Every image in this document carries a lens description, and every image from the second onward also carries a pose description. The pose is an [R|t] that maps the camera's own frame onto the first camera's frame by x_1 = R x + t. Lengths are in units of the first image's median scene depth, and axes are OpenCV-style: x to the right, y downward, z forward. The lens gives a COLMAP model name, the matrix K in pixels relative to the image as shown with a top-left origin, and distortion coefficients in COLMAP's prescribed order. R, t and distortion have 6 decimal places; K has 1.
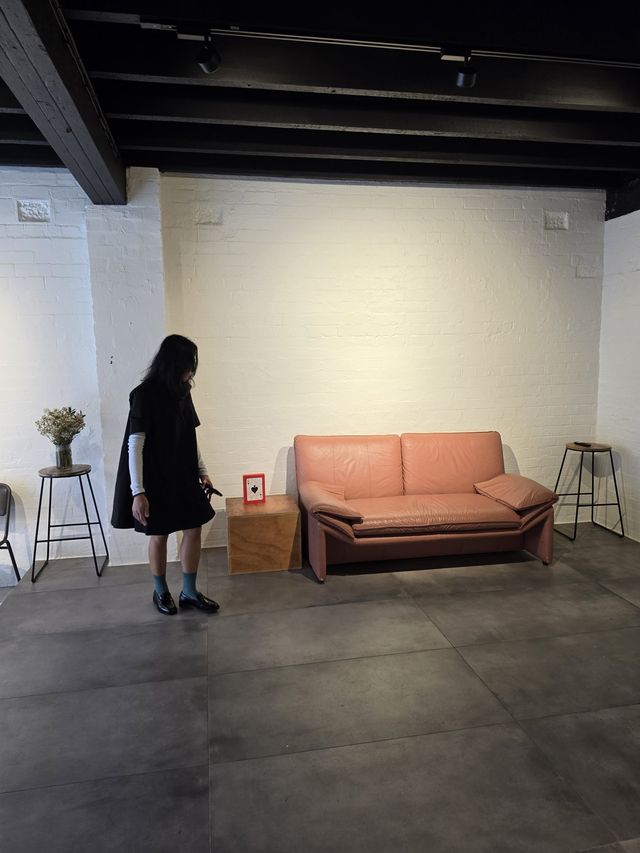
lens RADIAL K [[592.9, 0, 320.0], [0, 592.9, 426.5], [0, 0, 1]] dist [0.011242, 0.000989]
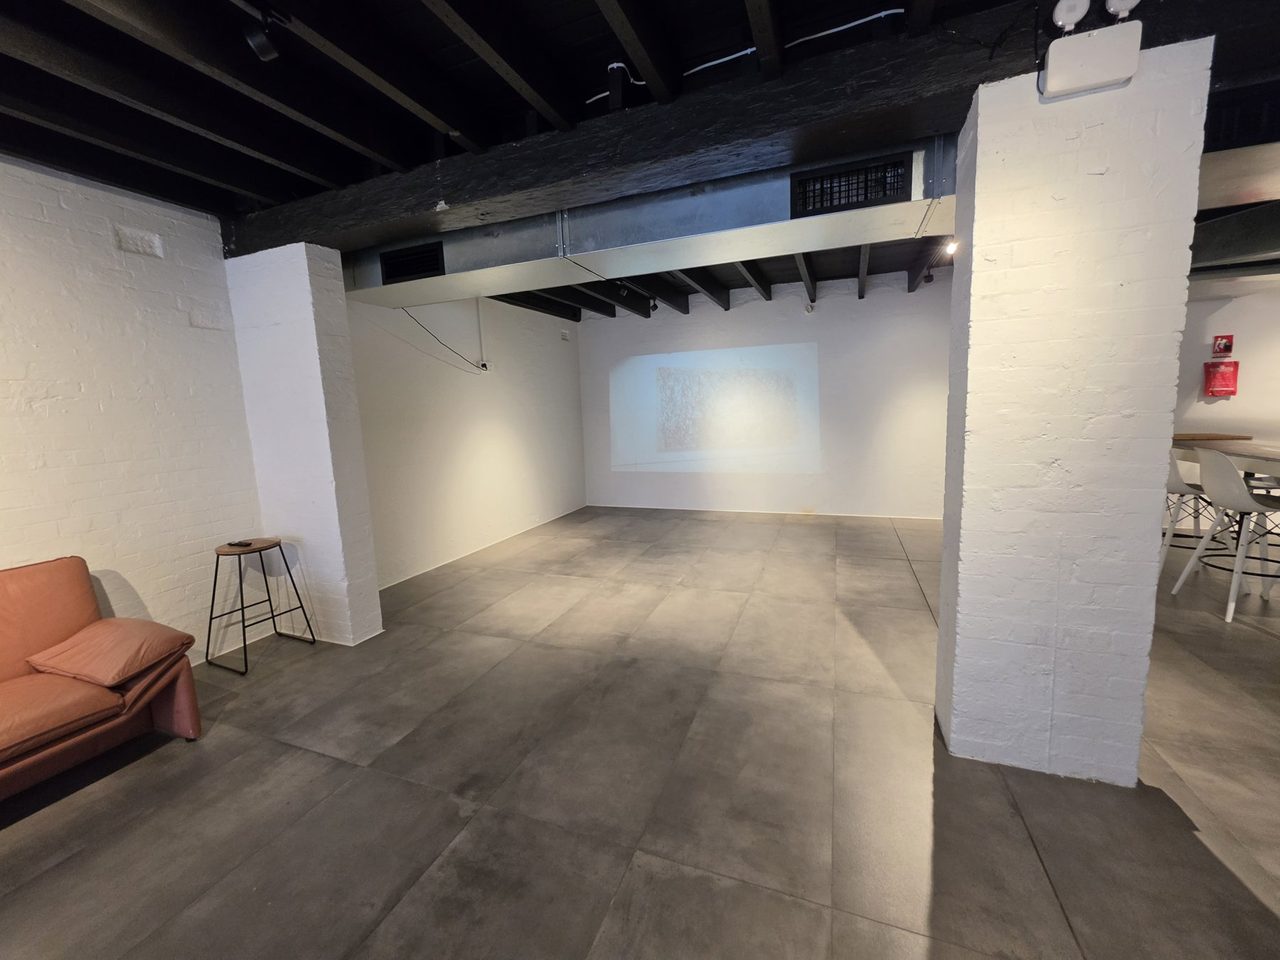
lens RADIAL K [[511.5, 0, 636.1], [0, 511.5, 472.6], [0, 0, 1]] dist [-0.002264, 0.000075]
pose [[0.537246, -0.120427, 0.834784, 0.182128], [0.140445, 0.988709, 0.052245, -0.024954], [-0.831650, 0.089173, 0.548093, 0.210498]]
